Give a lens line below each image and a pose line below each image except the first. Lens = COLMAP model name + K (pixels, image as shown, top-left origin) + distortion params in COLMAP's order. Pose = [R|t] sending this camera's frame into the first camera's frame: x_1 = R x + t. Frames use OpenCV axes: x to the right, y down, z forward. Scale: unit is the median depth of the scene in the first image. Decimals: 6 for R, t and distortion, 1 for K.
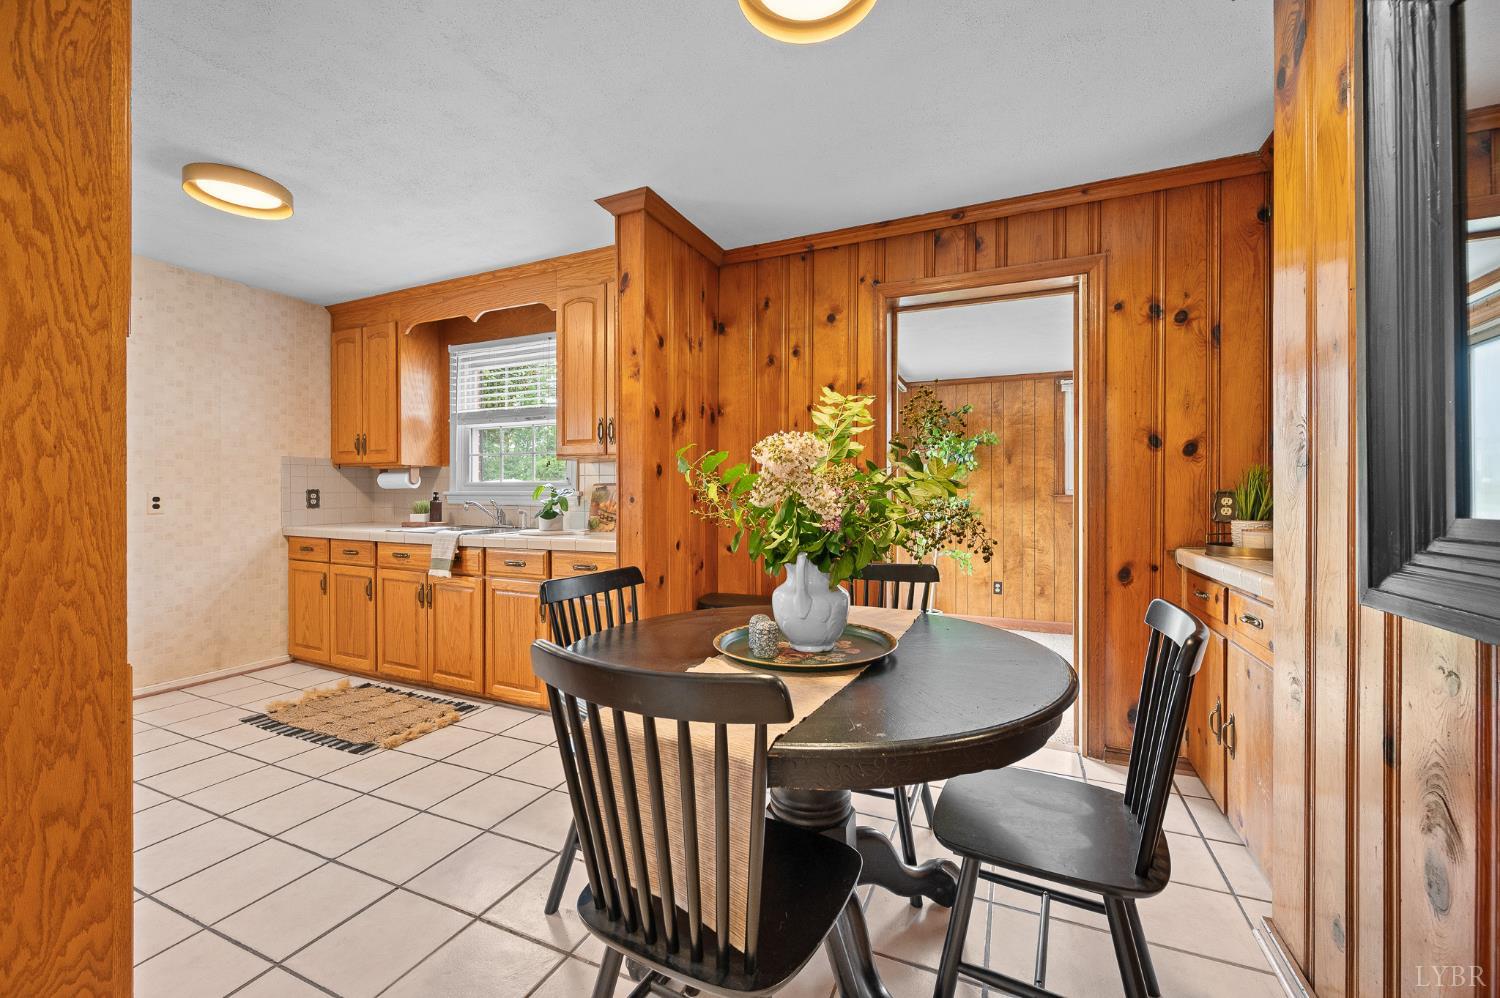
lens RADIAL K [[594.7, 0, 751.5], [0, 594.7, 495.5], [0, 0, 1]] dist [-0.000165, 0.000015]
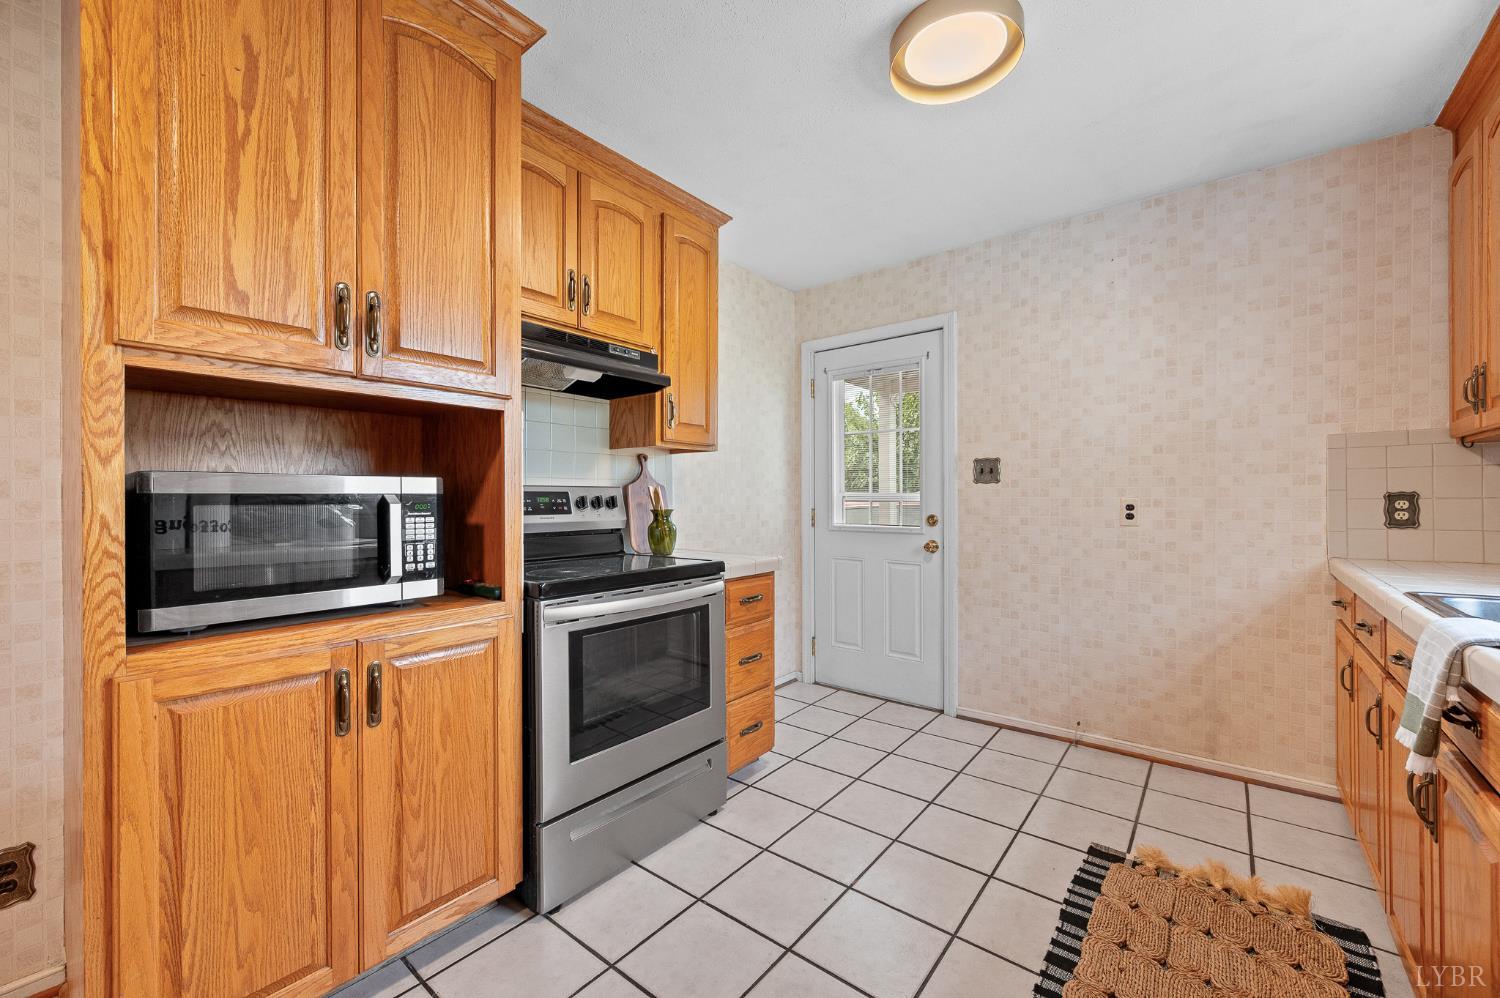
lens RADIAL K [[594.7, 0, 751.2], [0, 594.7, 499.8], [0, 0, 1]] dist [-0.000165, 0.000015]
pose [[-0.251642, 0.003480, -0.967814, -0.104167], [0.000195, 0.999994, 0.003545, -0.006043], [0.967820, 0.000703, -0.251641, 0.652743]]
